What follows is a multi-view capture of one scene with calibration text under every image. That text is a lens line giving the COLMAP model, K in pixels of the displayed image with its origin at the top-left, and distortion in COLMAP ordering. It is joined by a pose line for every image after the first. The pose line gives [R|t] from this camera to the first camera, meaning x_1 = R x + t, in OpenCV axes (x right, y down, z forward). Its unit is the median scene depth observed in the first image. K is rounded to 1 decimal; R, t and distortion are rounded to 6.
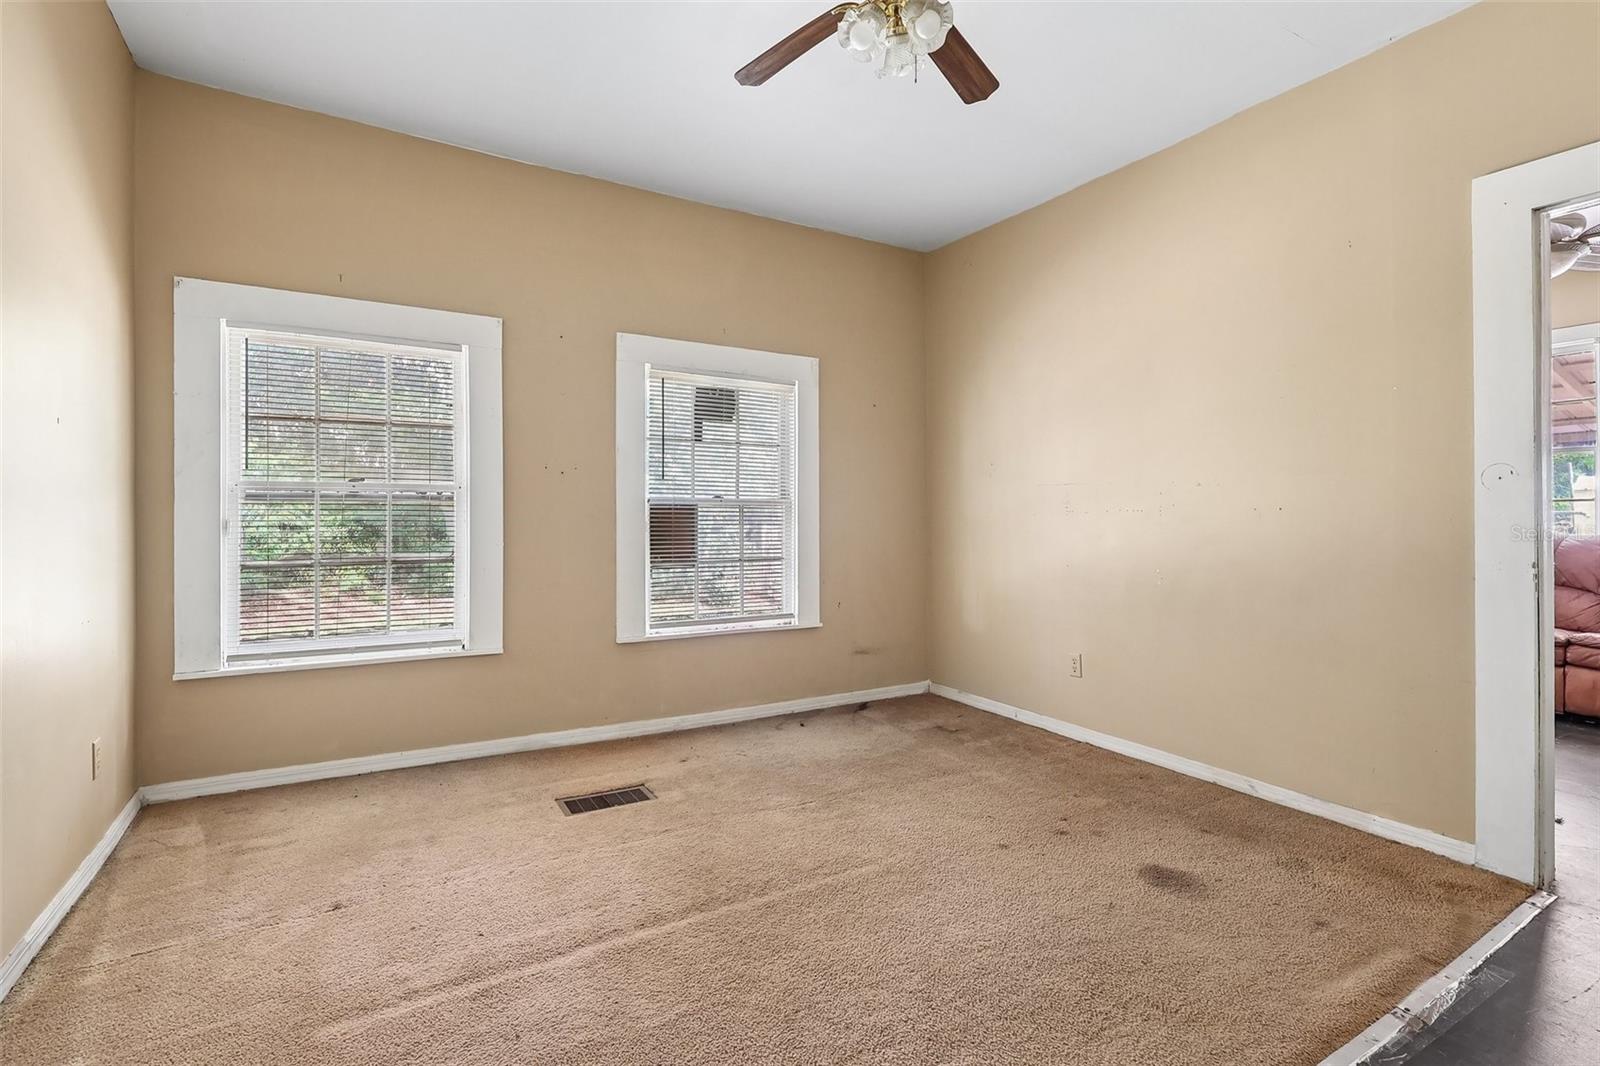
lens RADIAL K [[738.2, 0, 798.8], [0, 738.2, 523.0], [0, 0, 1]] dist [0.002170, -0.000013]
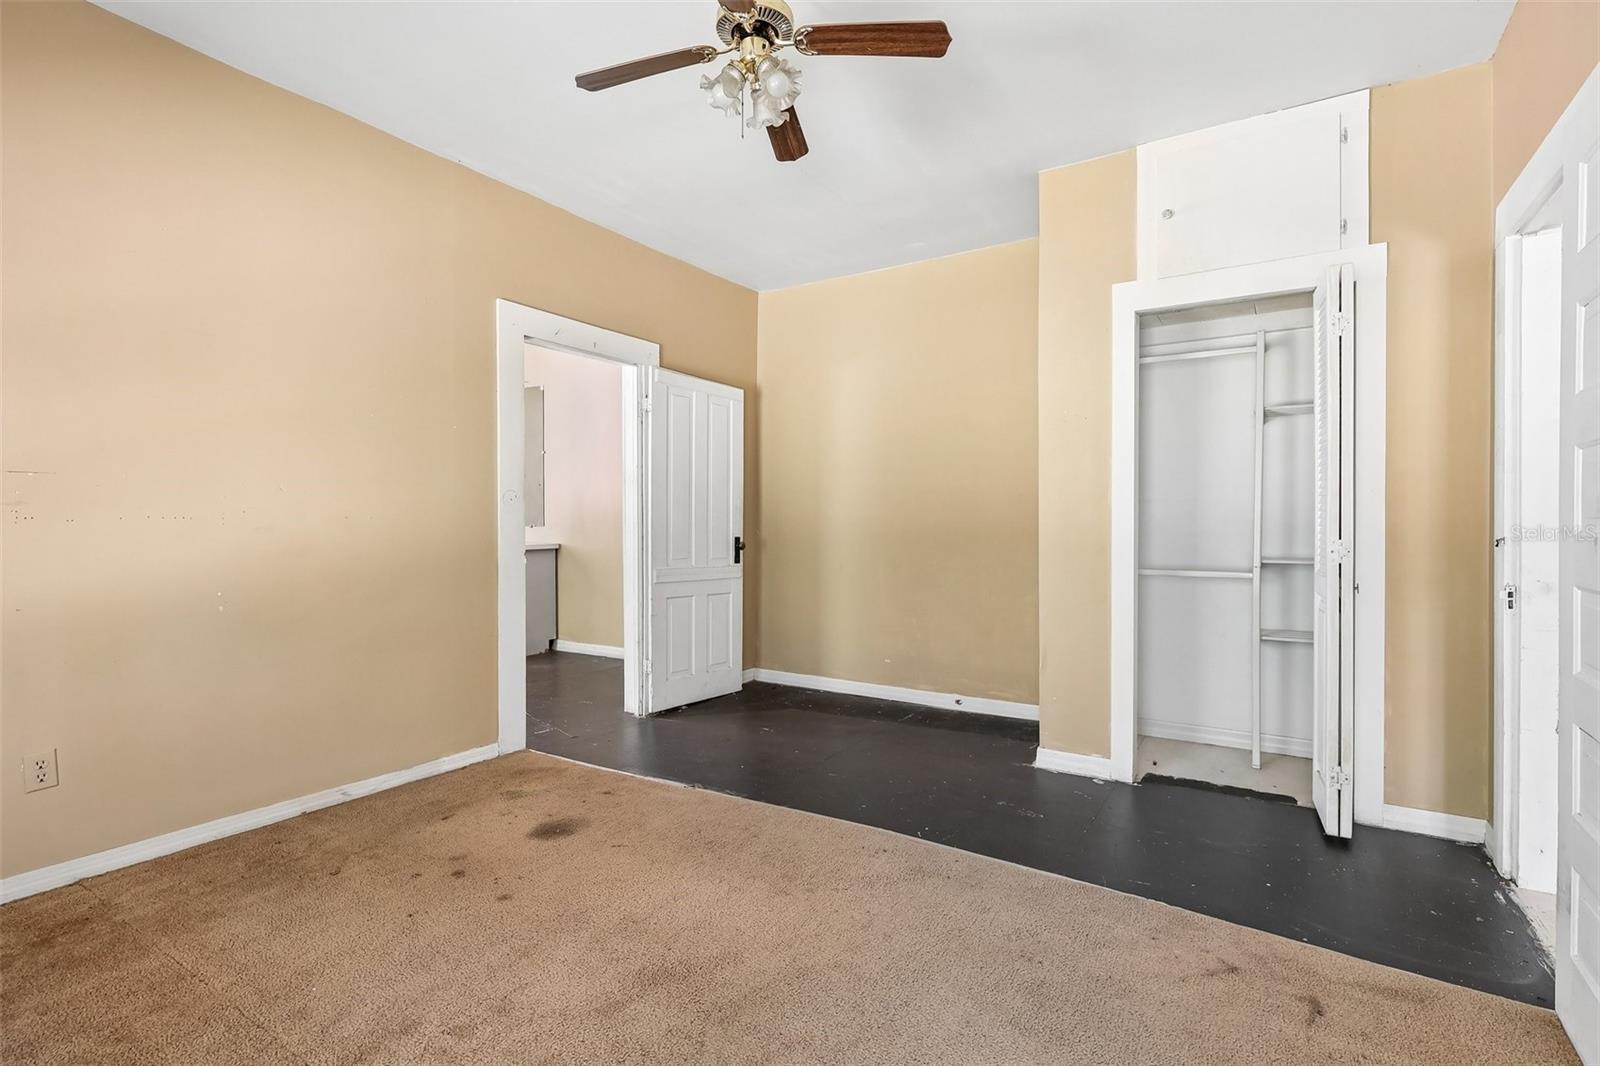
lens RADIAL K [[738.2, 0, 799.0], [0, 738.2, 527.2], [0, 0, 1]] dist [0.002170, -0.000013]
pose [[-0.444714, -0.009687, 0.895620, -0.649877], [0.004750, 0.999902, 0.013173, -0.017580], [-0.895660, 0.010112, -0.444624, 1.037719]]
